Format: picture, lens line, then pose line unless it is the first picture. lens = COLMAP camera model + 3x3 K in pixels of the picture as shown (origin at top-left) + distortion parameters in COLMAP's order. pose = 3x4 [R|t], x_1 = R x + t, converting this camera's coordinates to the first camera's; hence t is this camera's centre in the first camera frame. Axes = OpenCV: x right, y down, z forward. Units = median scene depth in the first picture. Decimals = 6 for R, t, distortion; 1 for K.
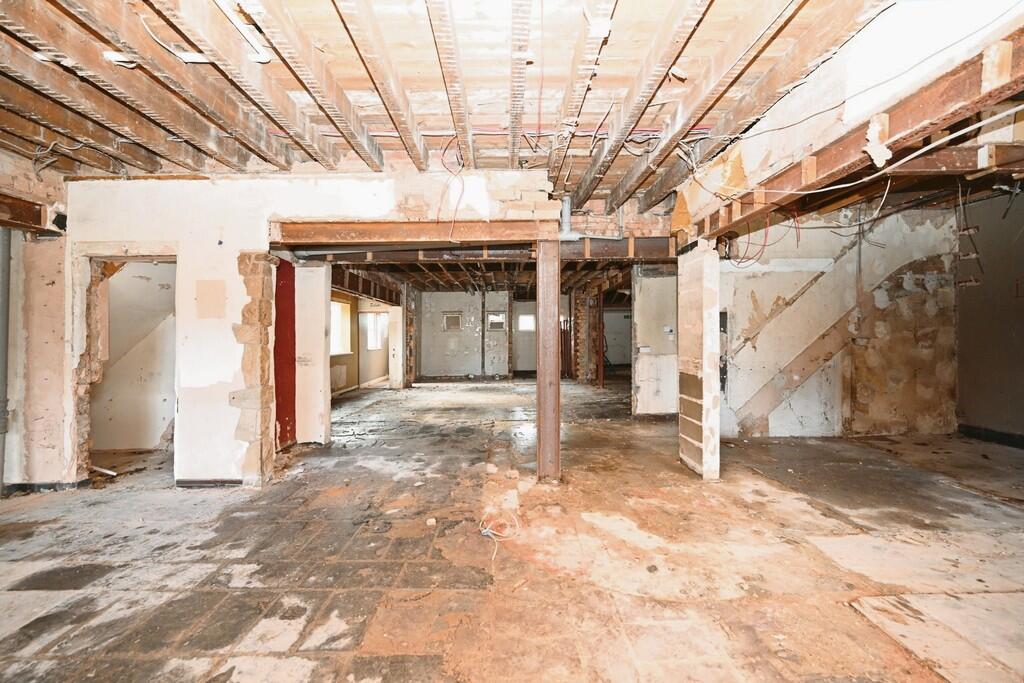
lens RADIAL K [[409.9, 0, 510.8], [0, 409.9, 333.5], [0, 0, 1]] dist [-0.000955, 0.000263]
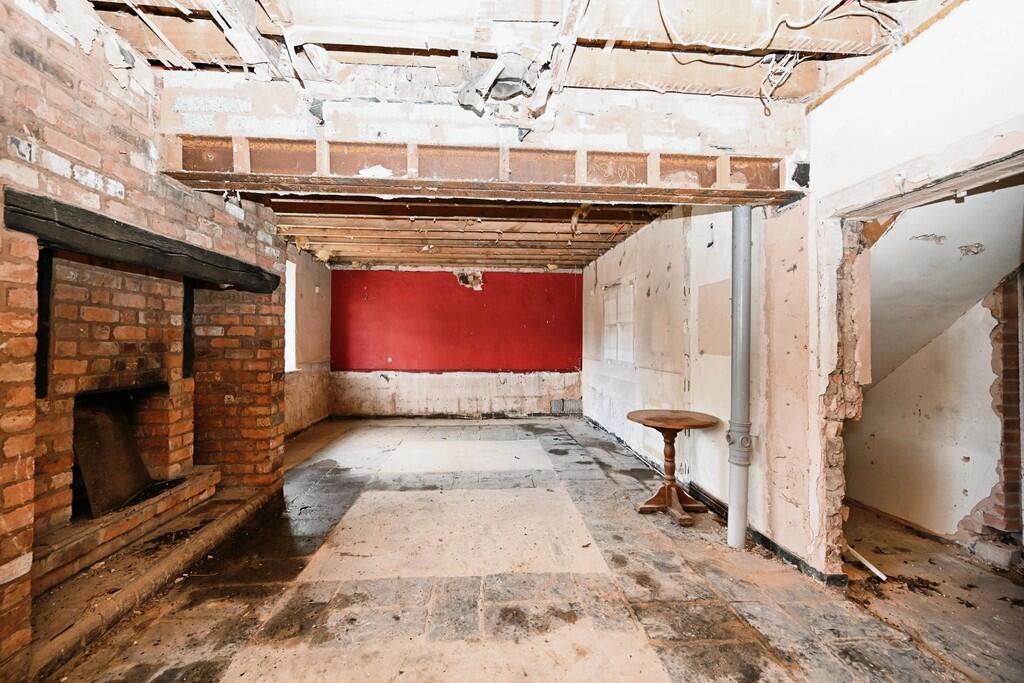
lens RADIAL K [[409.9, 0, 510.8], [0, 409.9, 333.5], [0, 0, 1]] dist [-0.000955, 0.000263]
pose [[0.082680, -0.008932, -0.996536, -0.460805], [0.003287, 0.999957, -0.008690, -0.006354], [0.996571, -0.002557, 0.082706, 0.457955]]
